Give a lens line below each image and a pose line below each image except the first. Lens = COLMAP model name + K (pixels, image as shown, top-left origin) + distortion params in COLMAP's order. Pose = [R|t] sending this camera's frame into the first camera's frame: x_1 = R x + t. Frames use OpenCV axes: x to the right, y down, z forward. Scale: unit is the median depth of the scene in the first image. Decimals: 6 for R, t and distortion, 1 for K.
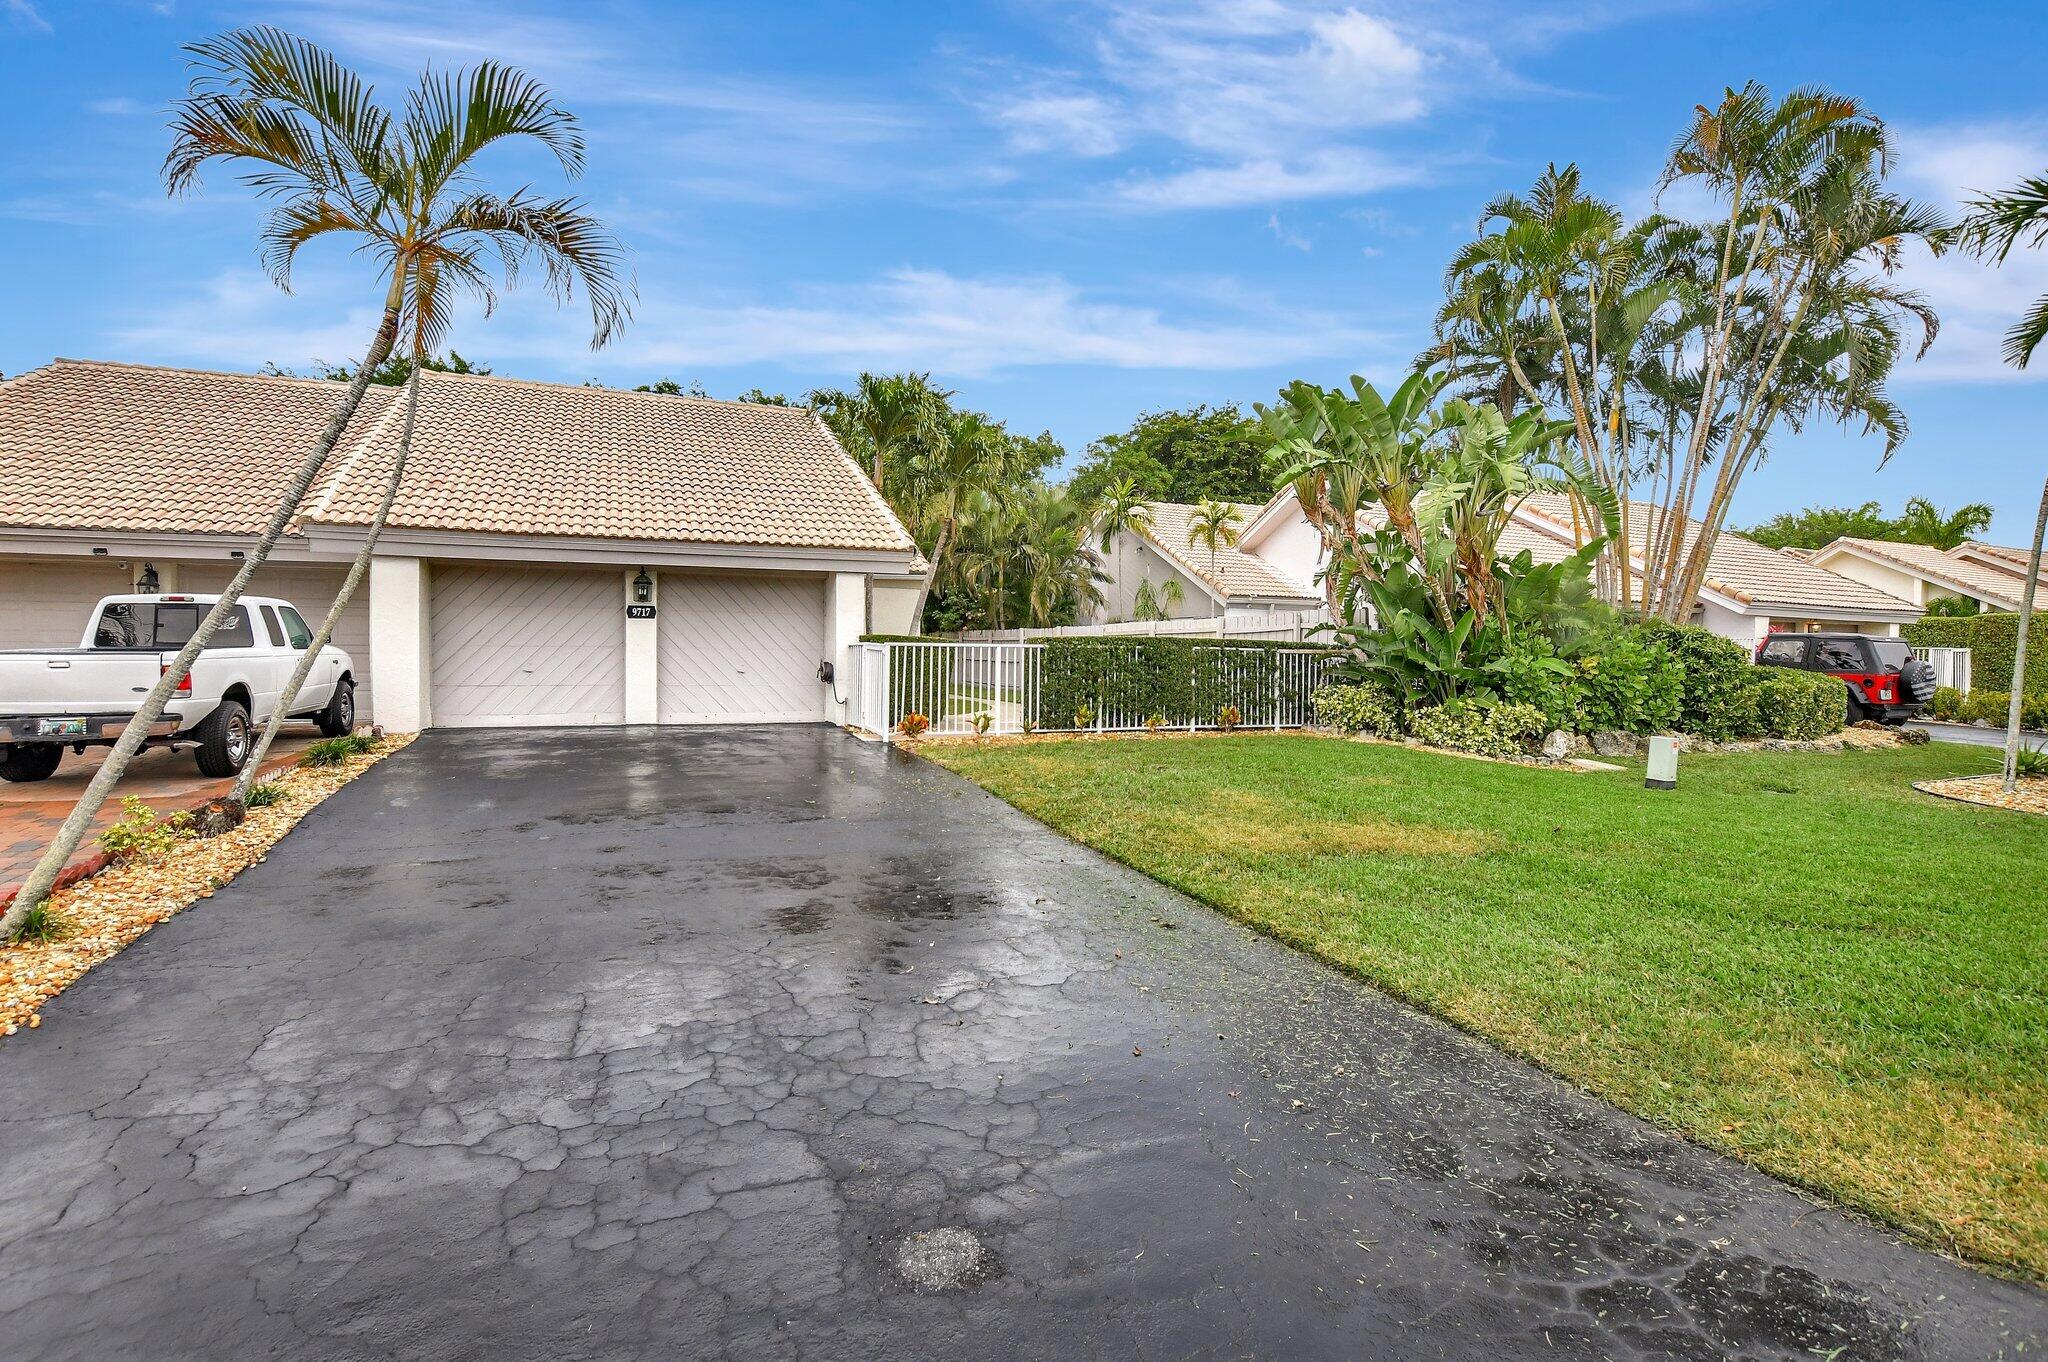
lens RADIAL K [[917.4, 0, 975.9], [0, 917.4, 705.9], [0, 0, 1]] dist [-0.017446, -0.000560]
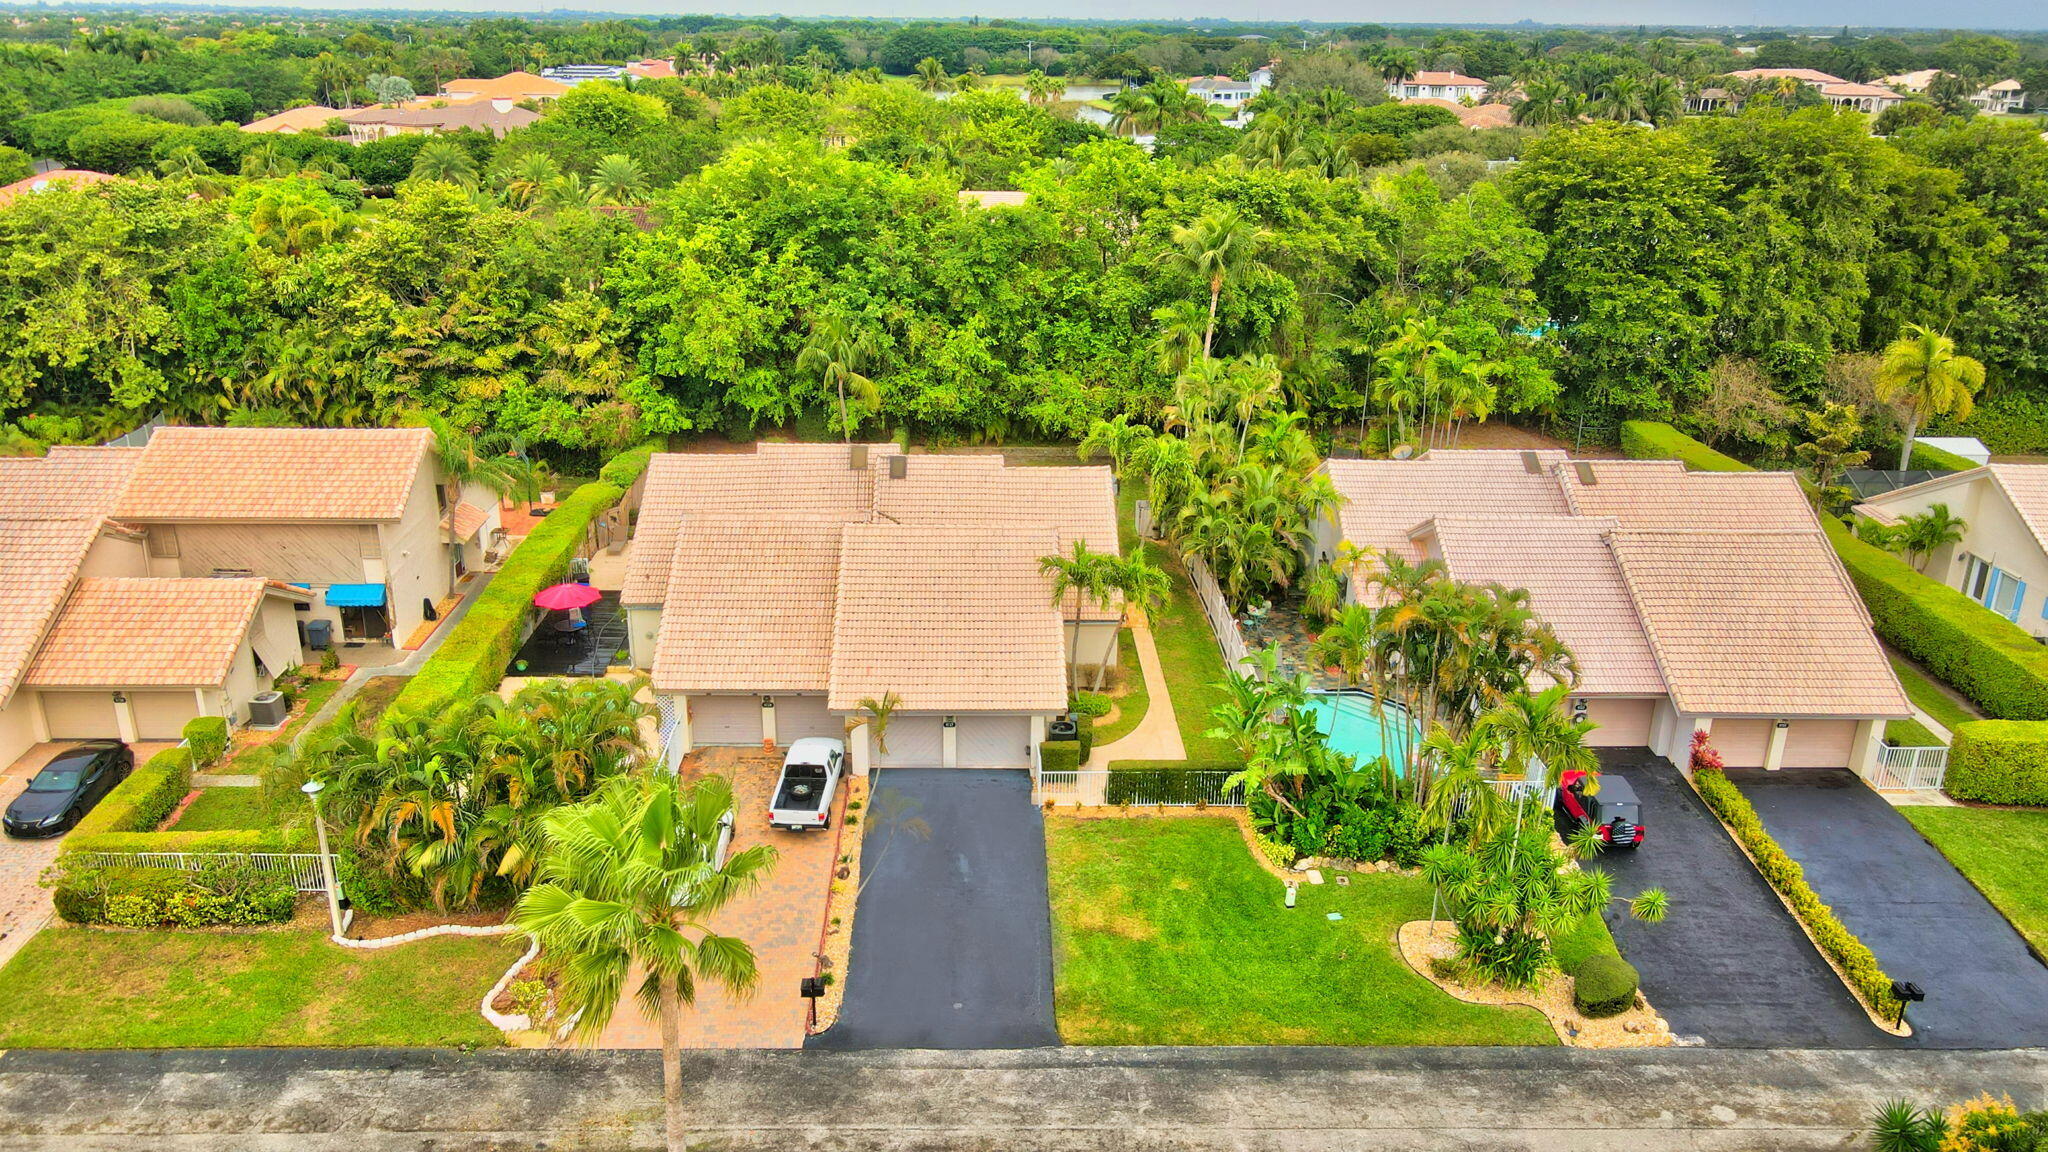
lens RADIAL K [[1502.5, 0, 1017.6], [0, 1502.5, 573.4], [0, 0, 1]] dist [0.000261, 0.035090]
pose [[0.933397, 0.124445, -0.336576, 1.033363], [-0.010237, 0.946794, 0.321677, -1.698538], [0.358700, -0.296806, 0.885009, -2.204895]]
